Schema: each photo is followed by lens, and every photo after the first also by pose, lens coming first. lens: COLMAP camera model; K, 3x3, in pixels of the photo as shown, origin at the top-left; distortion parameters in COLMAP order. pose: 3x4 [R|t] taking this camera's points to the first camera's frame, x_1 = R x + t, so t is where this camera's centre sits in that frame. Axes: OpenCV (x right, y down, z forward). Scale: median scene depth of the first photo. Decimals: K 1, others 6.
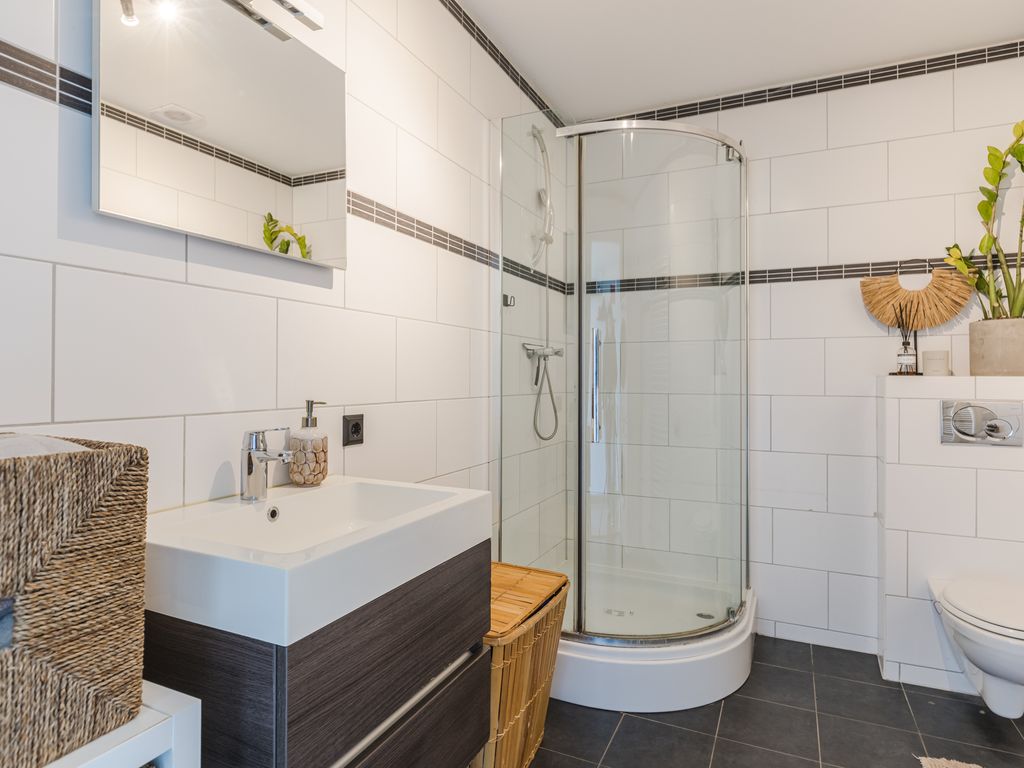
lens RADIAL K [[612.4, 0, 493.2], [0, 612.4, 373.2], [0, 0, 1]] dist [-0.000984, -0.000665]
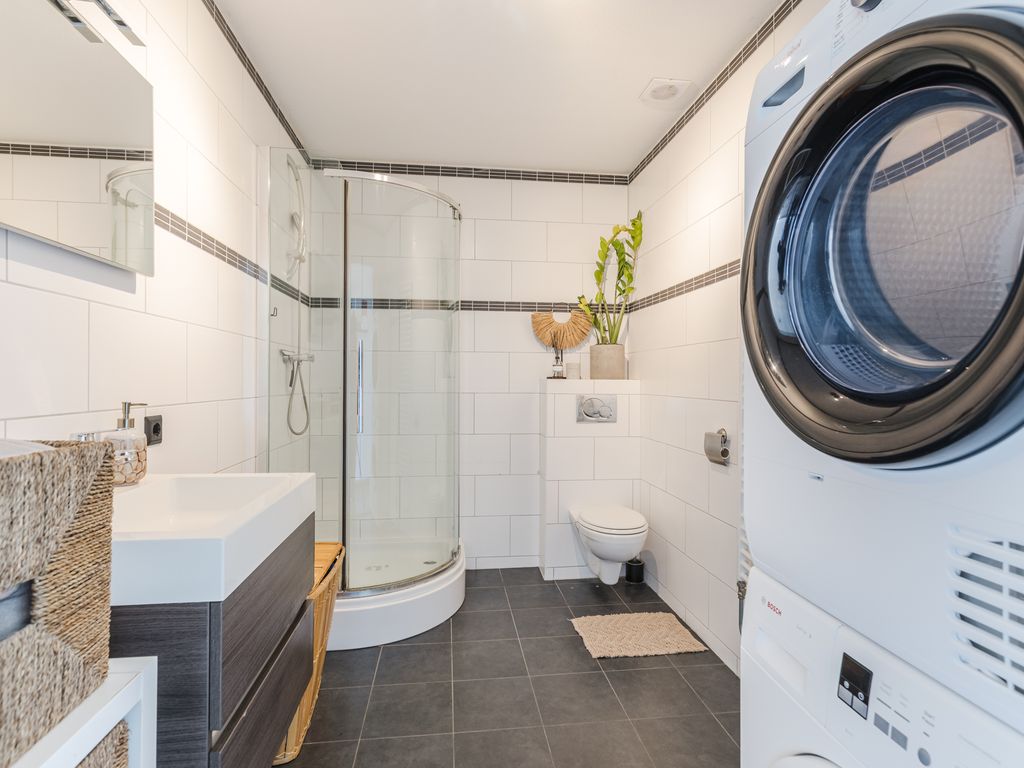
lens RADIAL K [[522.2, 0, 530.0], [0, 522.2, 381.7], [0, 0, 1]] dist [-0.004324, 0.005083]
pose [[0.835907, -0.000757, 0.548870, -0.113077], [-0.005006, 0.999947, 0.009002, -0.000821], [-0.548848, -0.010273, 0.835859, -0.057546]]
